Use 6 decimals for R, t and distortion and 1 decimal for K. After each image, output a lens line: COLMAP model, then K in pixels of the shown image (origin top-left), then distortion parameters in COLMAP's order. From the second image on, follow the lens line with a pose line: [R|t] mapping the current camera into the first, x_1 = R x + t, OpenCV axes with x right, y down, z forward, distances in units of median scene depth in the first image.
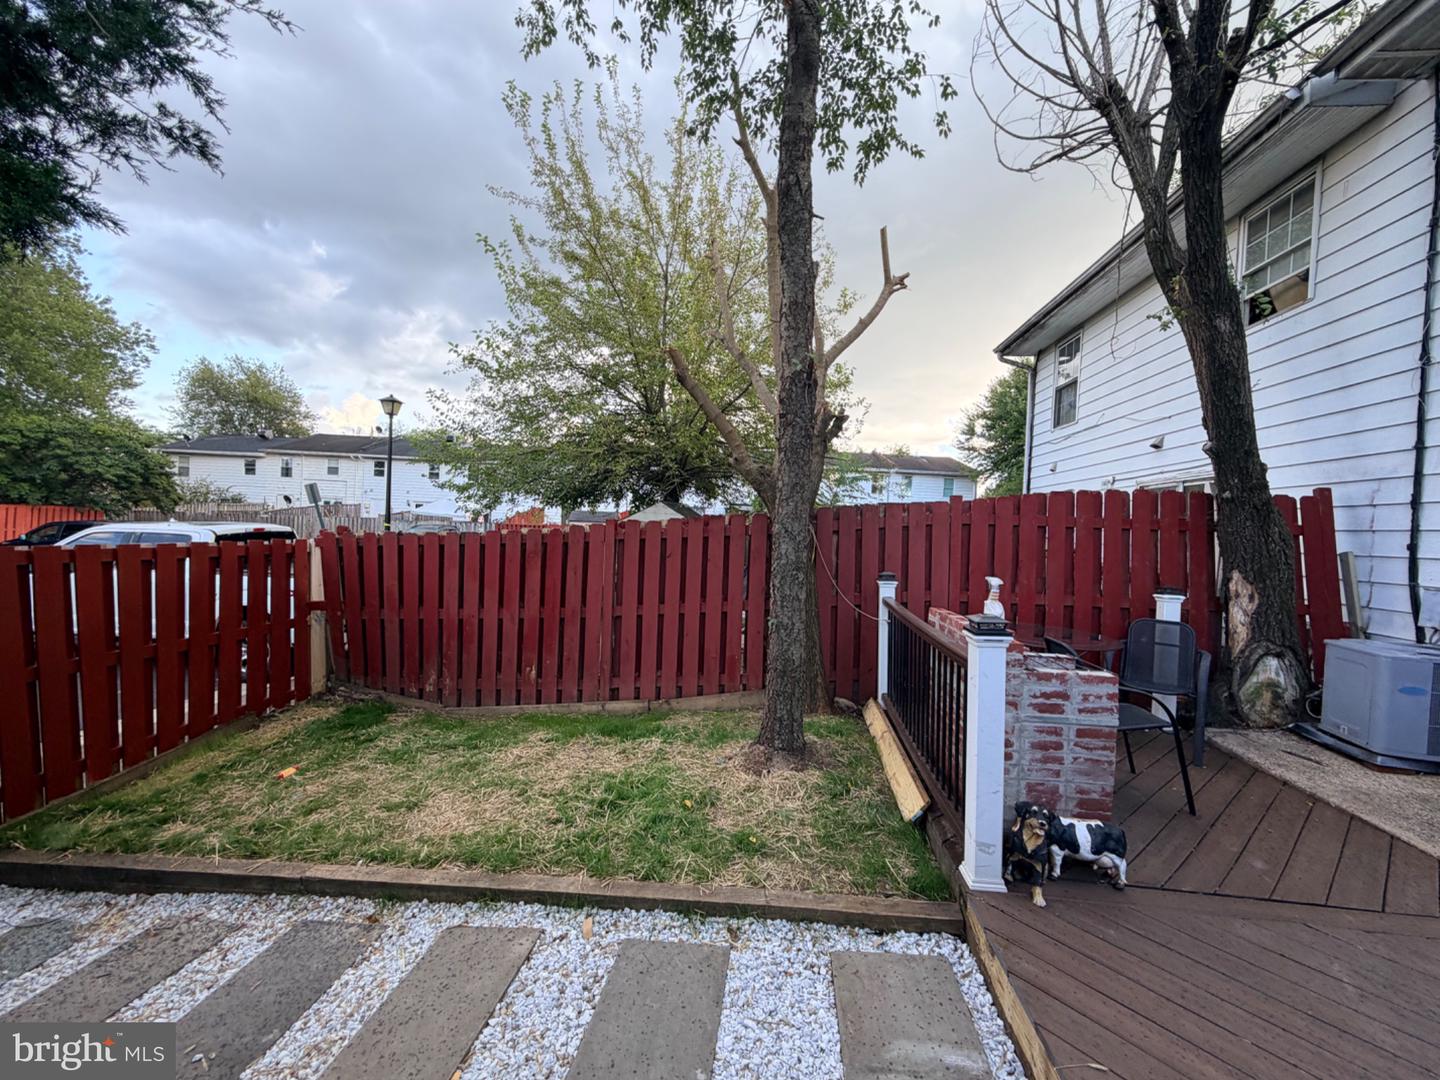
lens RADIAL K [[576.0, 0, 718.2], [0, 576.0, 539.9], [0, 0, 1]] dist [0.001917, -0.000624]
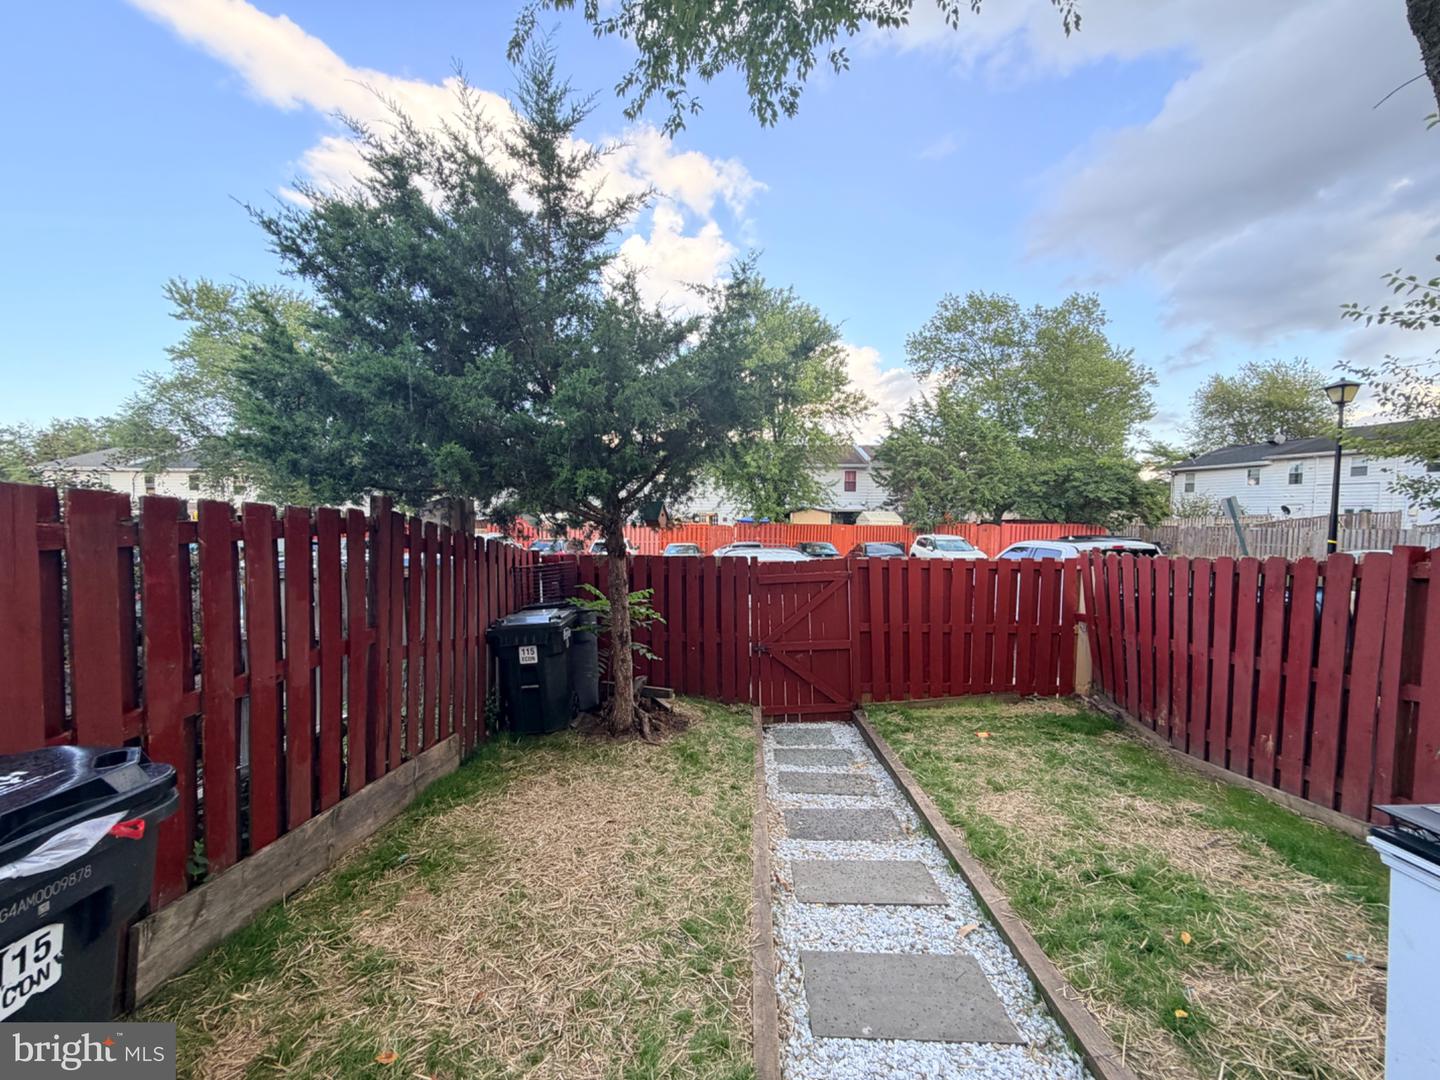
lens RADIAL K [[576.0, 0, 715.3], [0, 576.0, 545.5], [0, 0, 1]] dist [0.001917, -0.000624]
pose [[0.090777, 0.017373, -0.995720, 0.366299], [-0.026556, 0.999534, 0.015019, -0.024815], [0.995517, 0.025079, 0.091196, 0.185889]]
